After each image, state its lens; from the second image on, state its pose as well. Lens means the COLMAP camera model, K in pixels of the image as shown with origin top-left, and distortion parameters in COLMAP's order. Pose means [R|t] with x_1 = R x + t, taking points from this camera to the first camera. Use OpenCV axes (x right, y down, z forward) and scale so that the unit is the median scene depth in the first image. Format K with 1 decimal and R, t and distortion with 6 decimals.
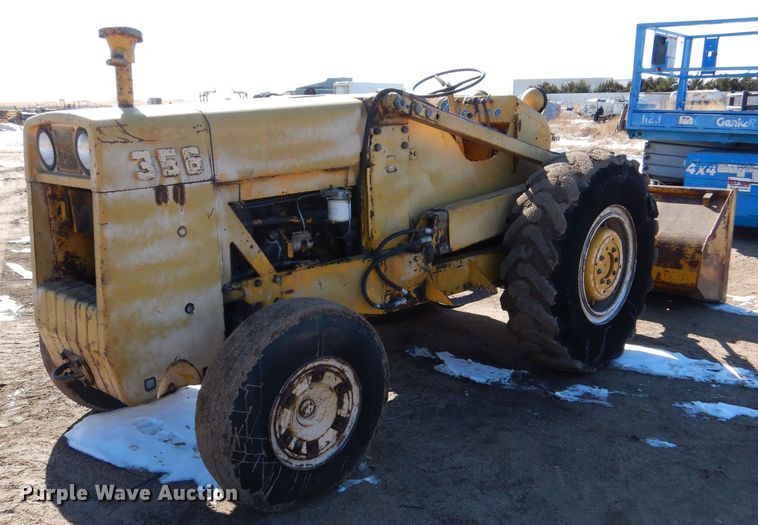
lens RADIAL K [[712.7, 0, 378.8], [0, 712.7, 262.2], [0, 0, 1]] dist [0.008640, 0.000000]
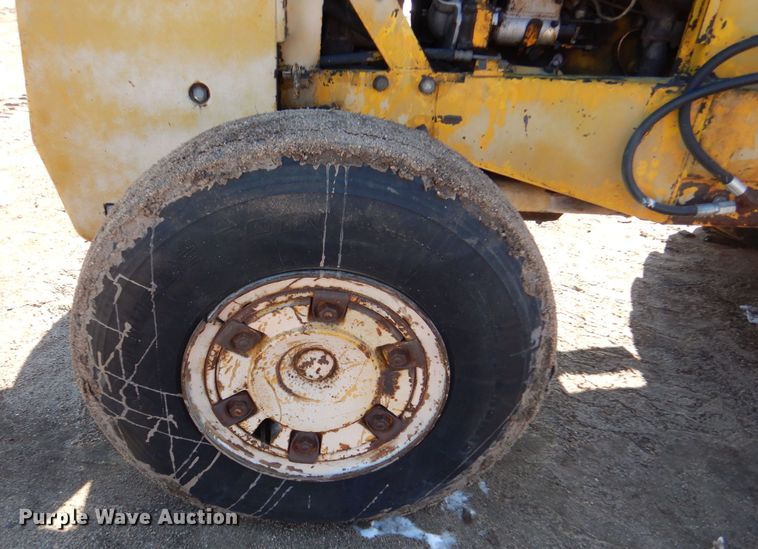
lens RADIAL K [[575.5, 0, 379.0], [0, 575.5, 314.5], [0, 0, 1]] dist [0.020334, -0.003057]
pose [[0.747315, 0.382082, -0.543629, 0.117790], [-0.196152, 0.908534, 0.368904, 0.030533], [0.634857, -0.169054, 0.753908, 0.747408]]
